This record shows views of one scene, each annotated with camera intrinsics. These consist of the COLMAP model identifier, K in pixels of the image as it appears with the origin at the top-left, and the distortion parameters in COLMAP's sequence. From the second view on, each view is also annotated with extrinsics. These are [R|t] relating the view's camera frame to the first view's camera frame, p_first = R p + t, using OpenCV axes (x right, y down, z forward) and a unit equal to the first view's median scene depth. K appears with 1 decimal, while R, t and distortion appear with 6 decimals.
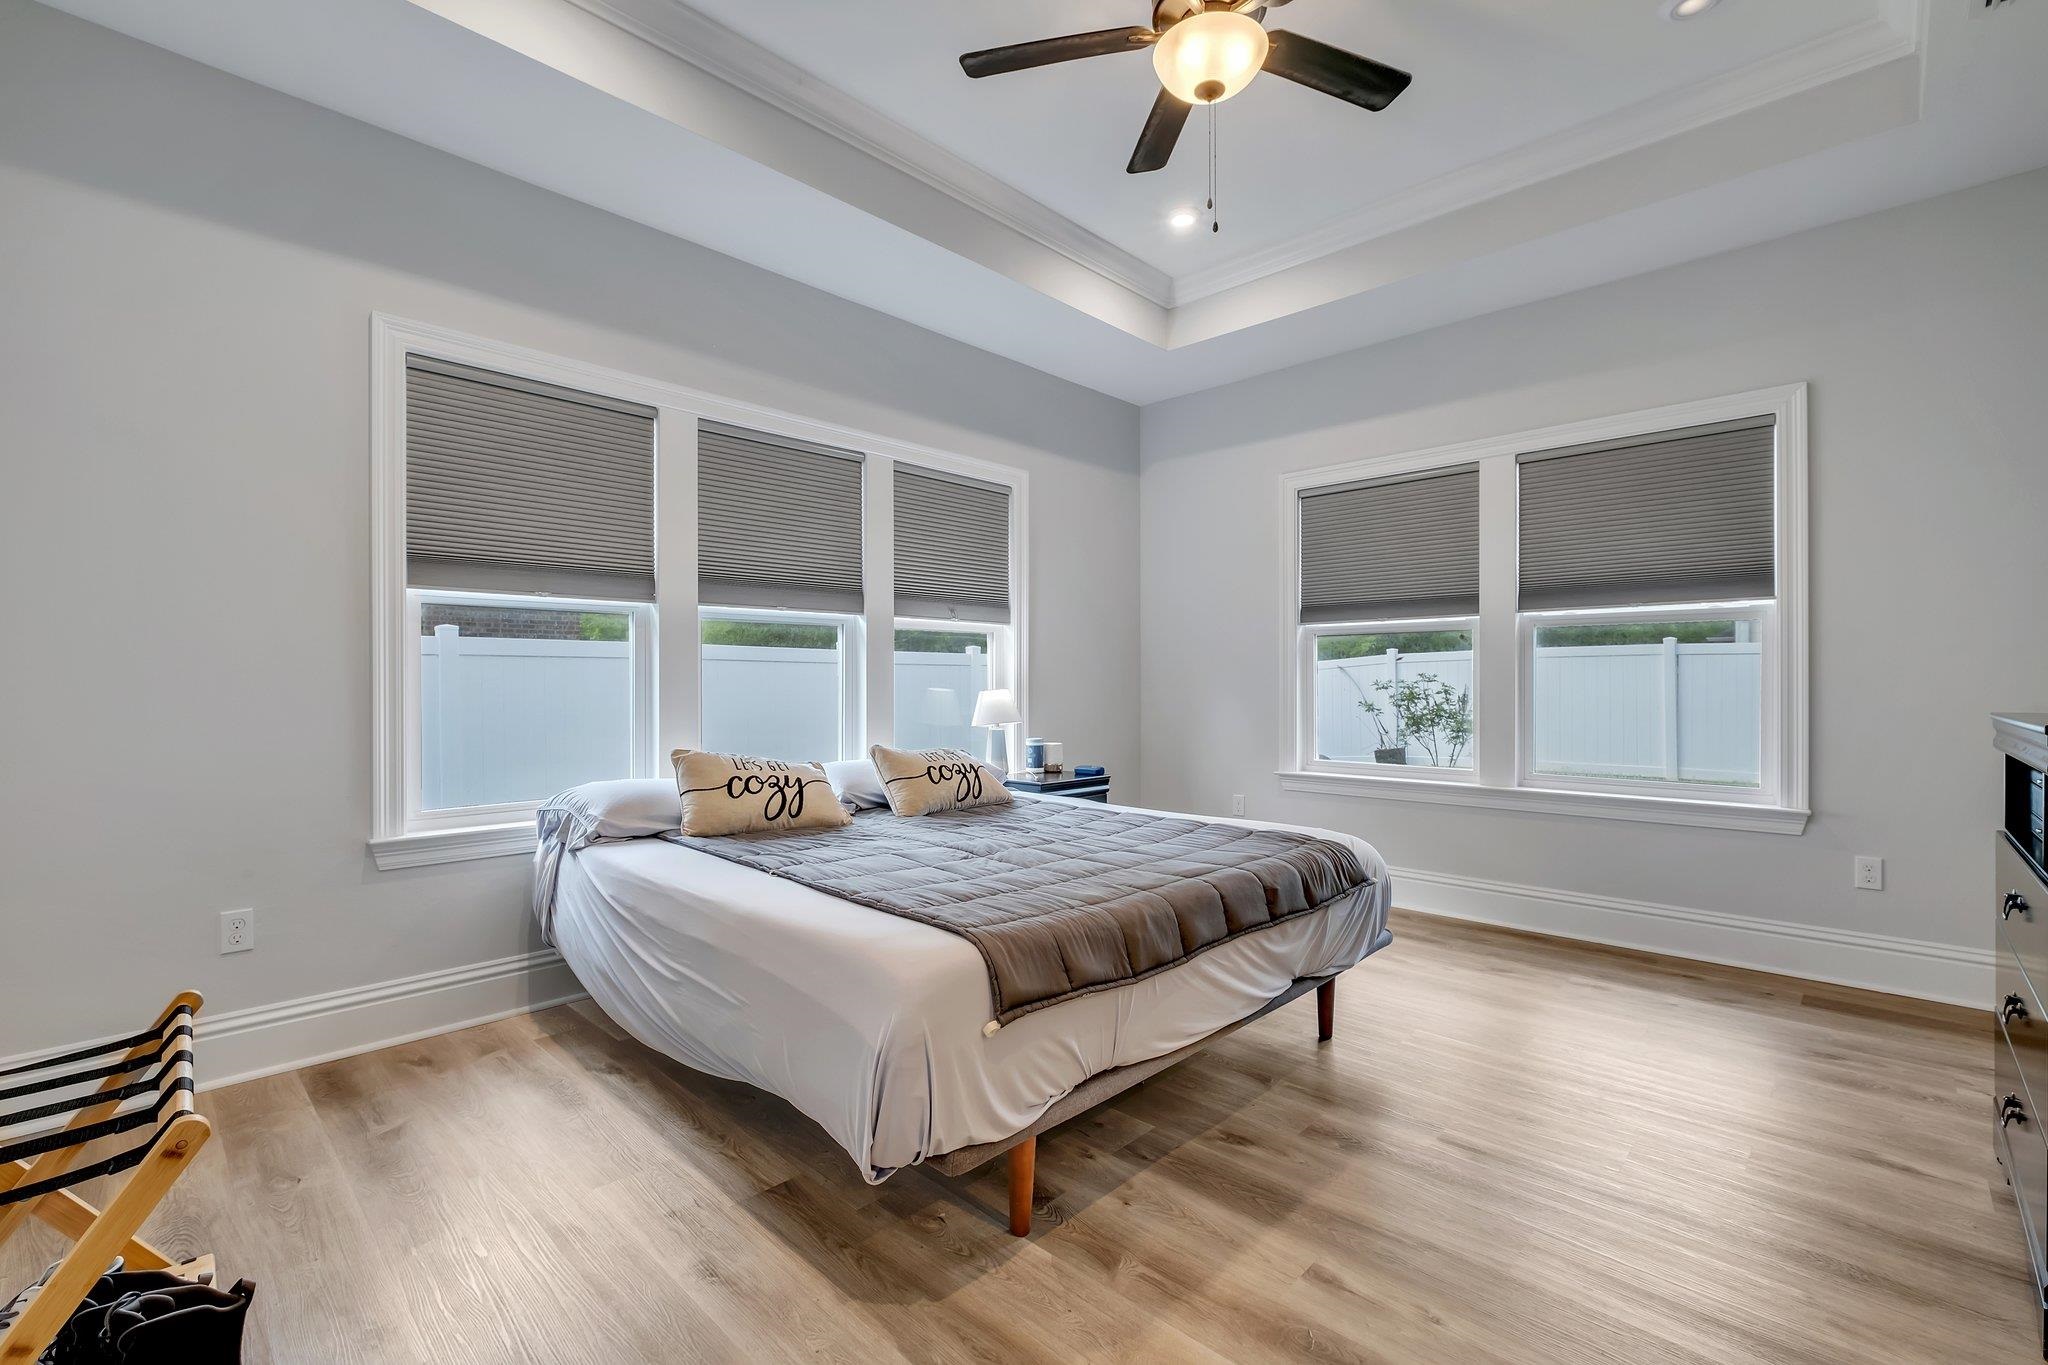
lens RADIAL K [[903.2, 0, 1024.0], [0, 903.2, 682.5], [0, 0, 1]] dist [-0.000717, -0.000133]
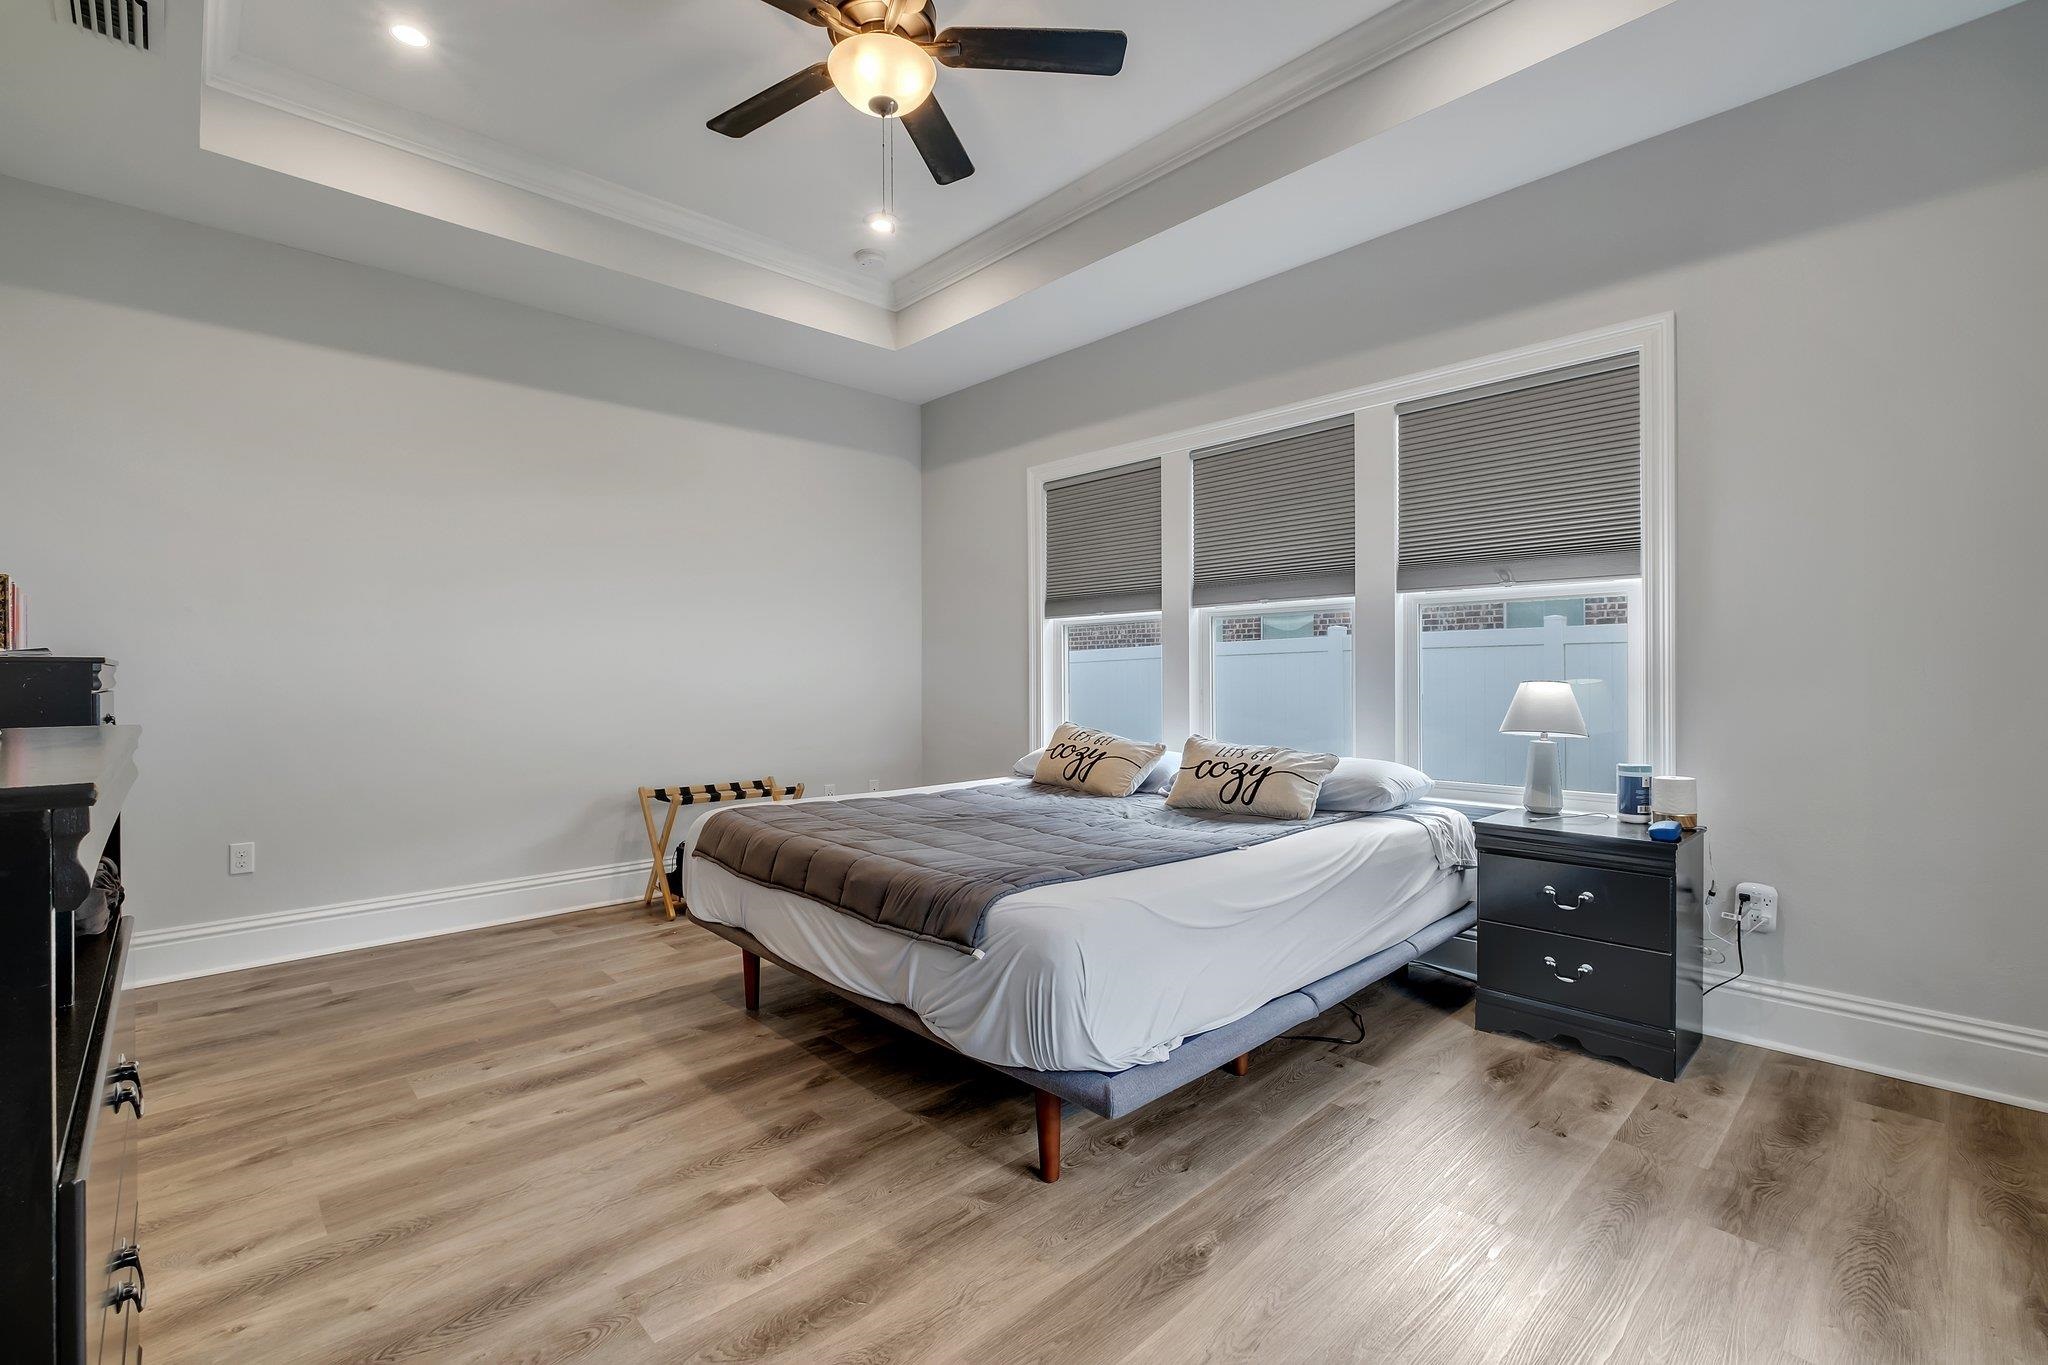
lens RADIAL K [[893.8, 0, 959.2], [0, 893.8, 667.3], [0, 0, 1]] dist [-0.003496, -0.000193]
pose [[-0.091816, -0.011472, -0.995710, 0.947727], [-0.002848, 0.999933, -0.011258, 0.006073], [0.995772, 0.001802, -0.091843, 0.916180]]
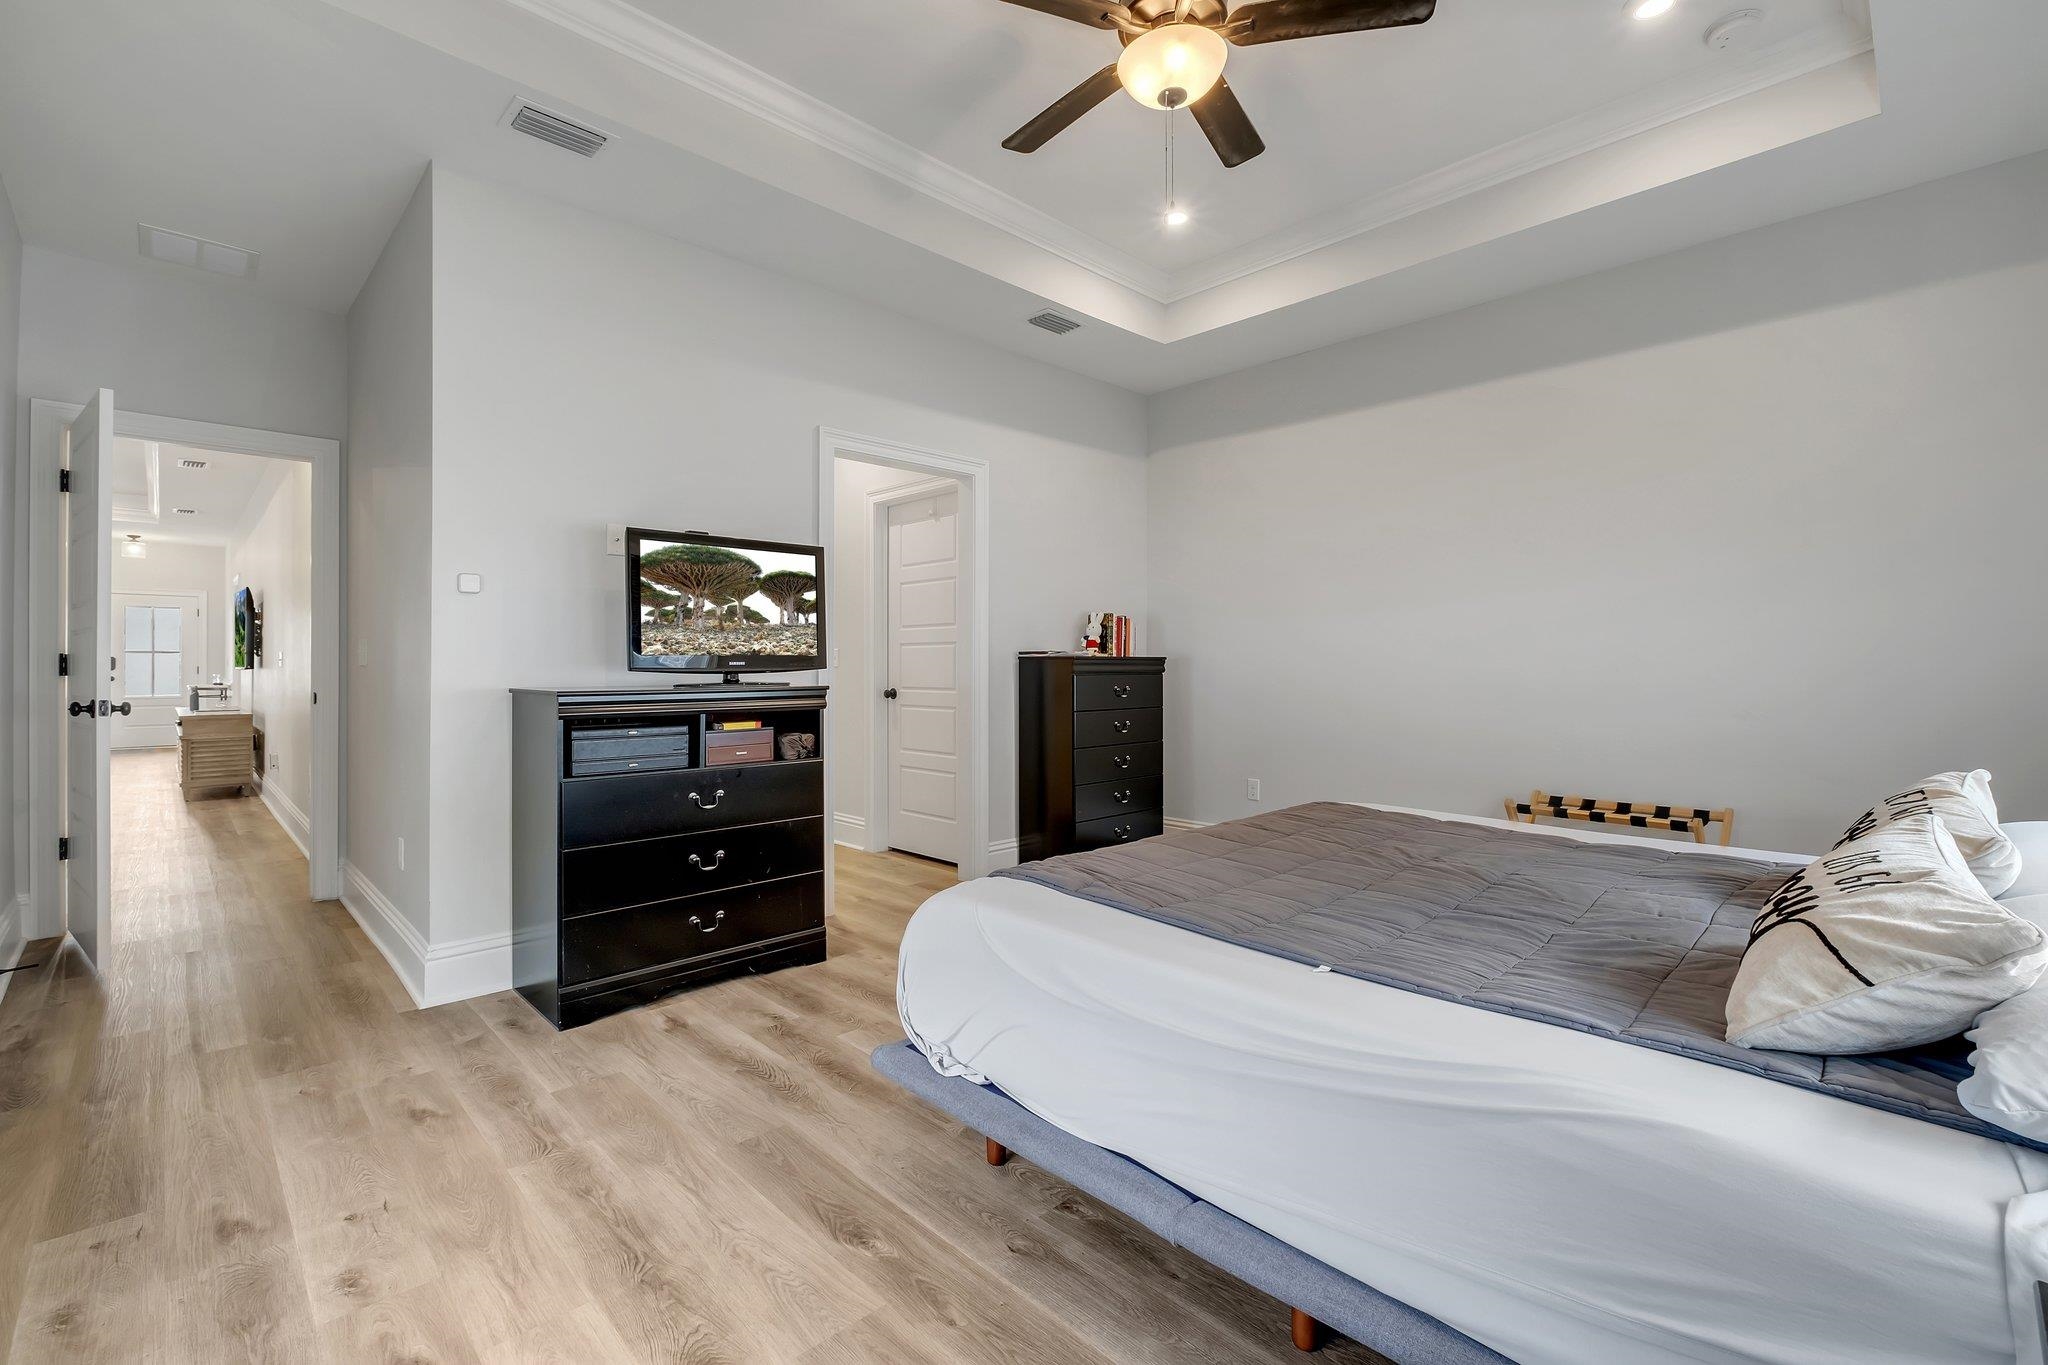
lens RADIAL K [[859.0, 0, 1024.5], [0, 859.0, 657.2], [0, 0, 1]] dist [0.000456, -0.000015]
pose [[-0.999563, -0.003277, 0.029378, 0.280031], [-0.003430, 0.999981, -0.005155, -0.000417], [-0.029361, -0.005253, -0.999555, 1.536199]]
